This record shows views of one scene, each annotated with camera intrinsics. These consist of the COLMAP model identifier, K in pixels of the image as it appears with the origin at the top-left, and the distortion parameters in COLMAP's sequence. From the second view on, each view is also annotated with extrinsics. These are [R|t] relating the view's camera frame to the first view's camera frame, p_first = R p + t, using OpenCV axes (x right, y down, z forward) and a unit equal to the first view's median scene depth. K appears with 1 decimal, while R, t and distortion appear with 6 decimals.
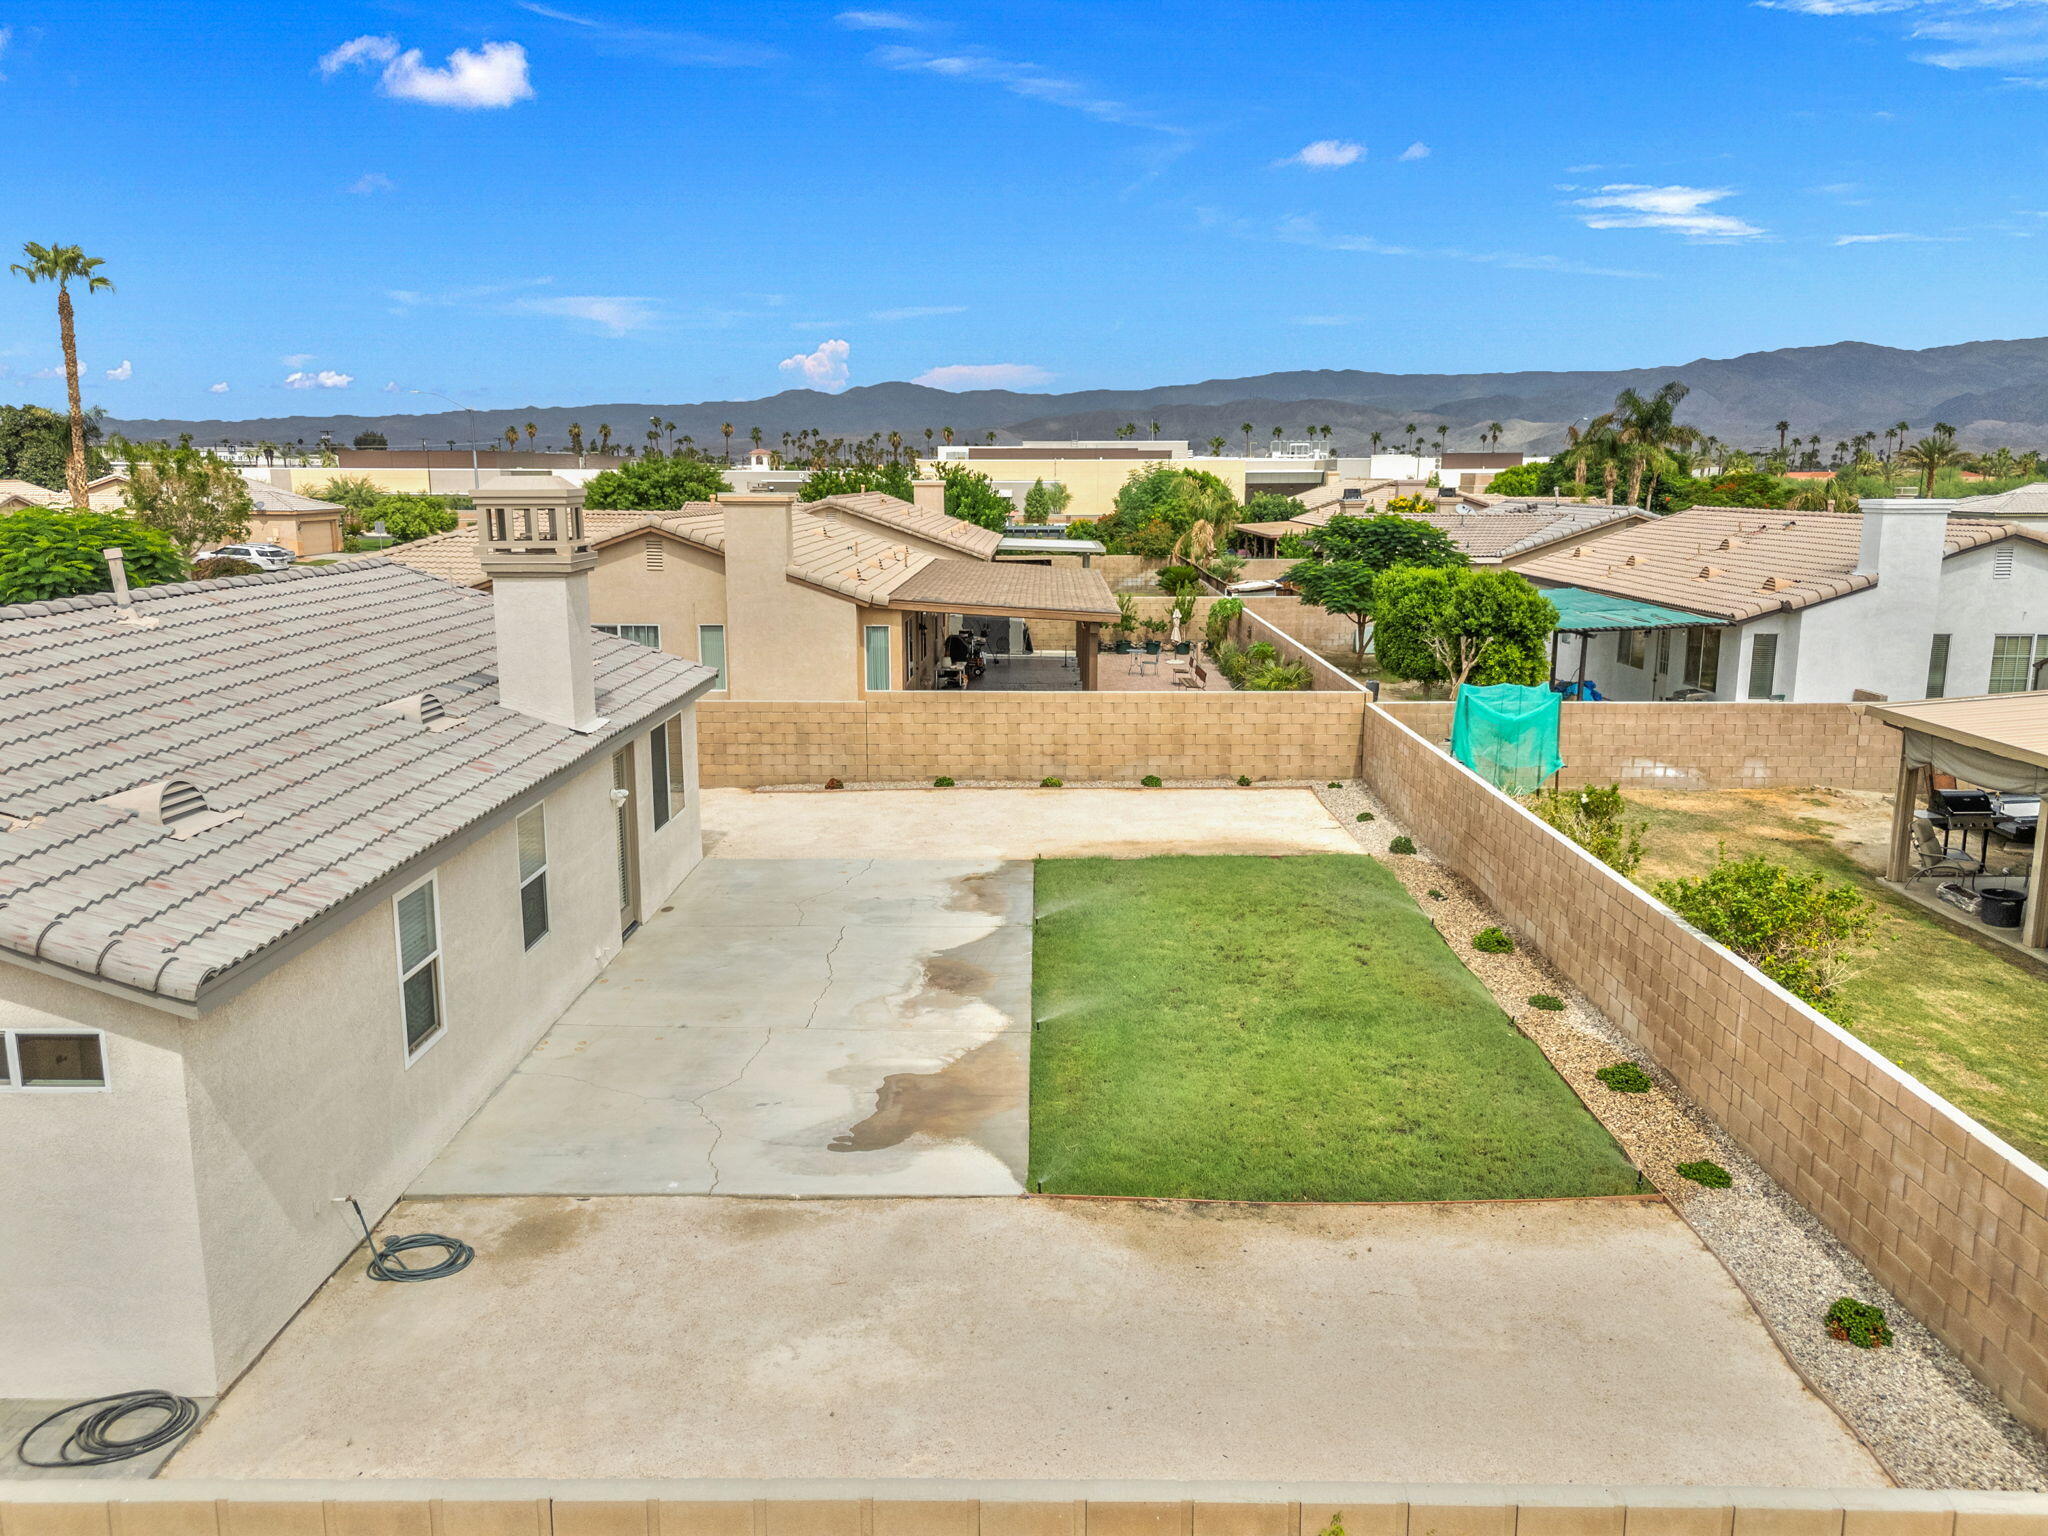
lens RADIAL K [[1506.2, 0, 1024.0], [0, 1506.2, 768.0], [0, 0, 1]] dist [0.055582, -0.043415]
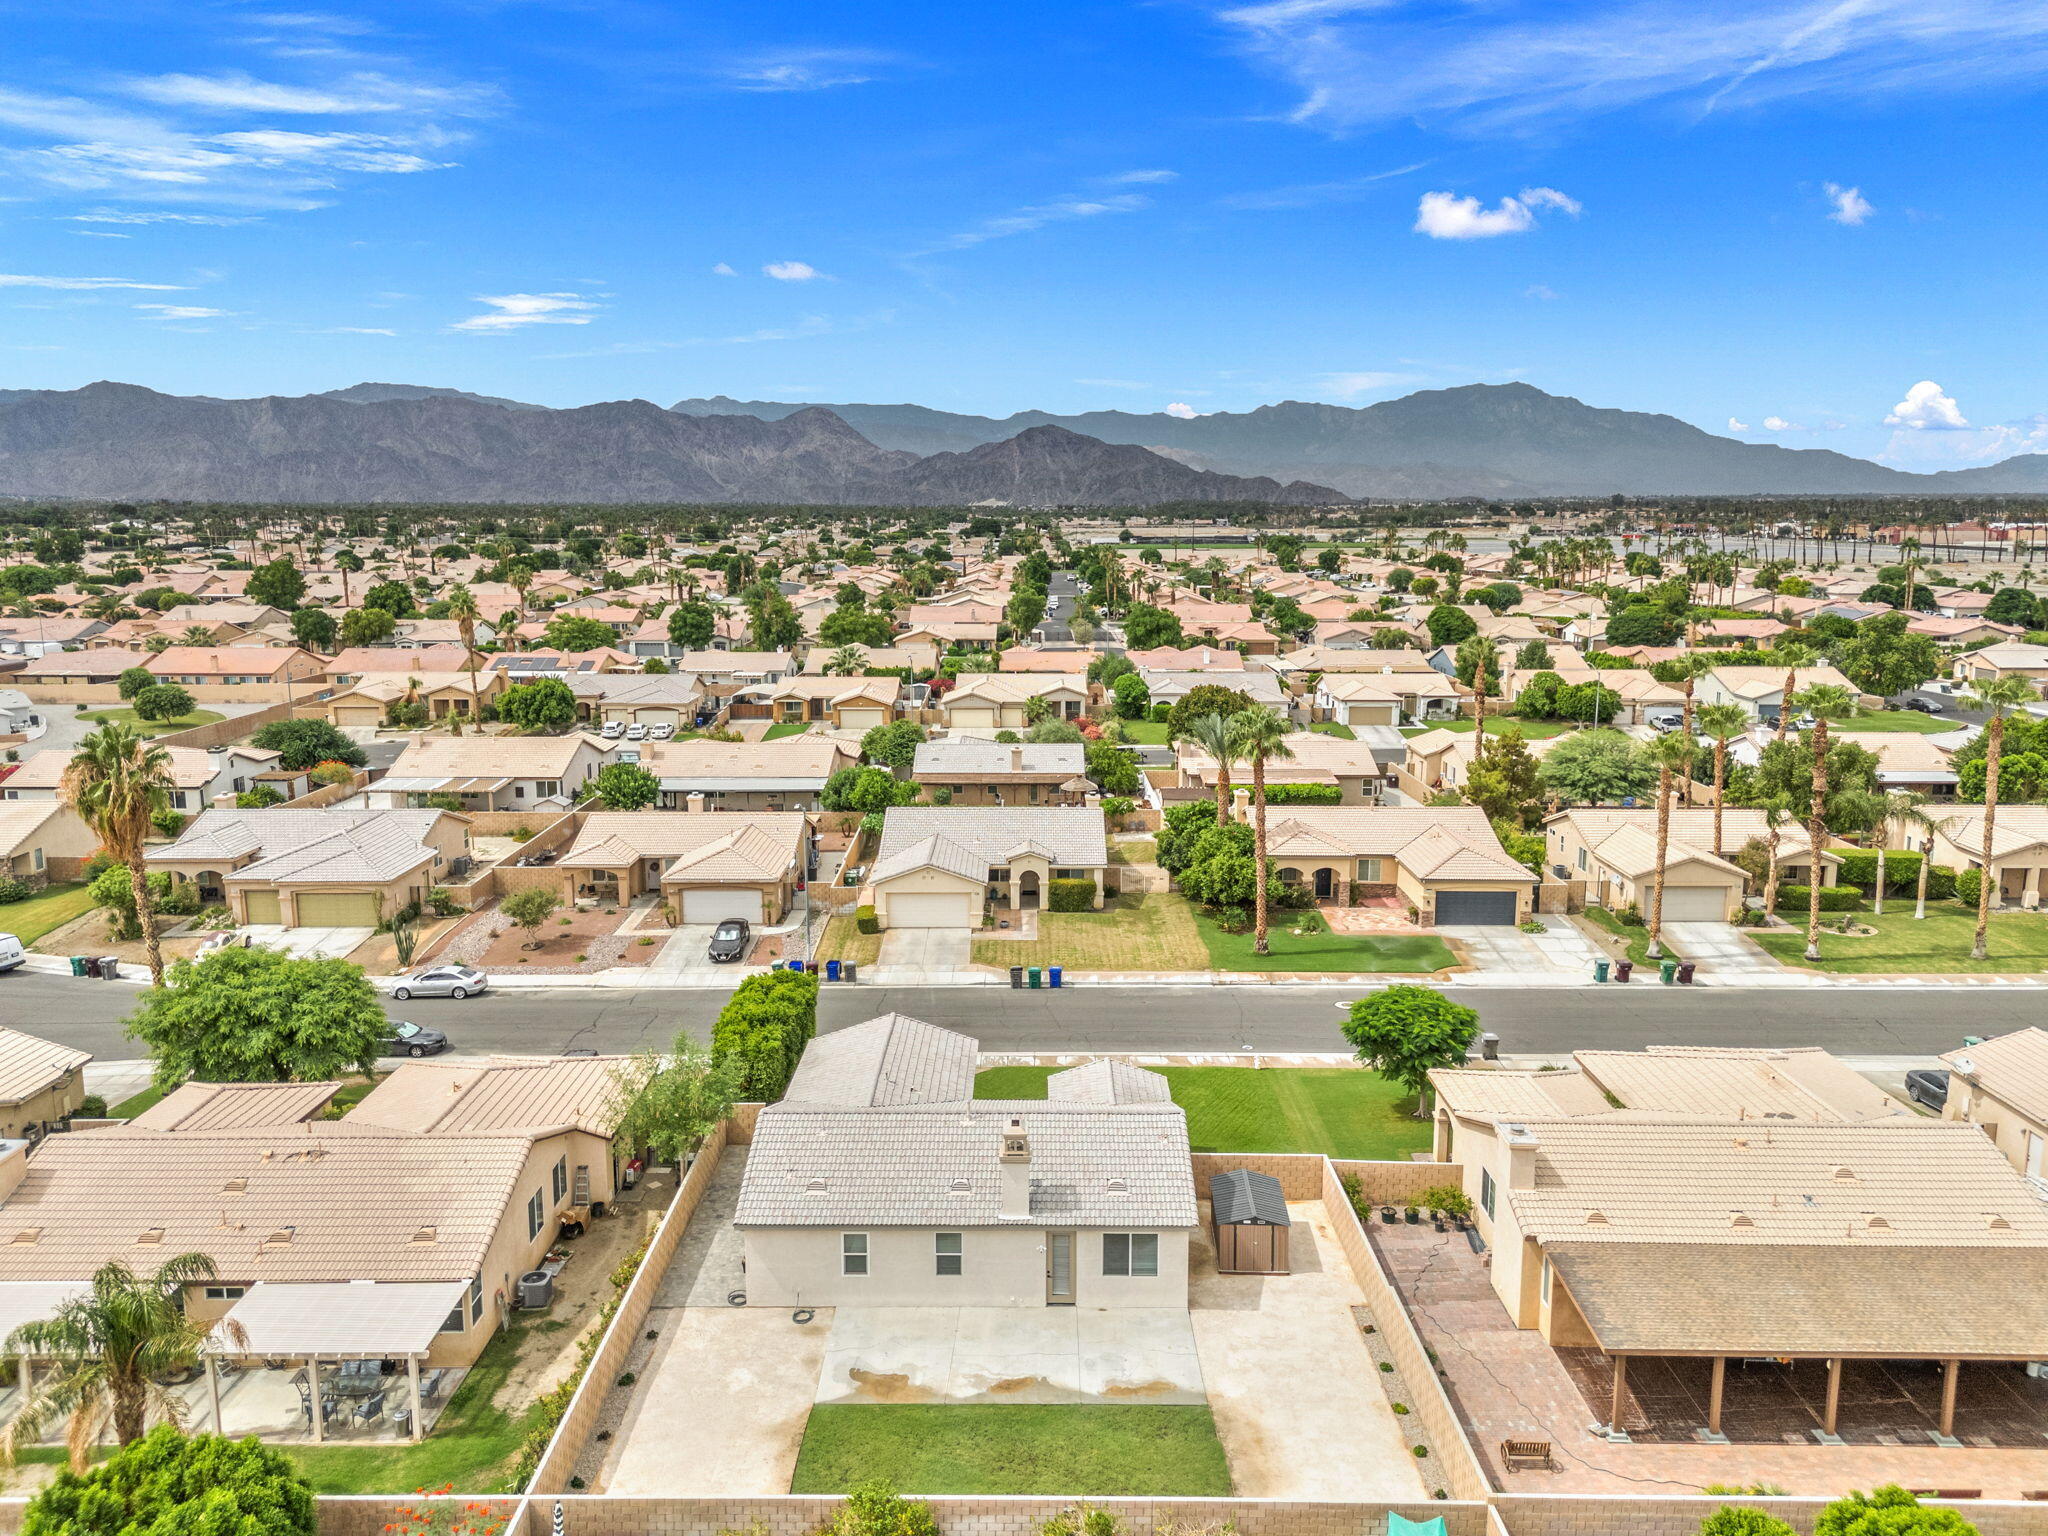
lens RADIAL K [[1506.2, 0, 1024.0], [0, 1506.2, 768.0], [0, 0, 1]] dist [0.055582, -0.043415]
pose [[0.009952, 0.172792, -0.984908, 2.409964], [-0.198561, 0.965684, 0.167413, -1.355945], [0.980038, 0.193898, 0.043921, 0.818205]]
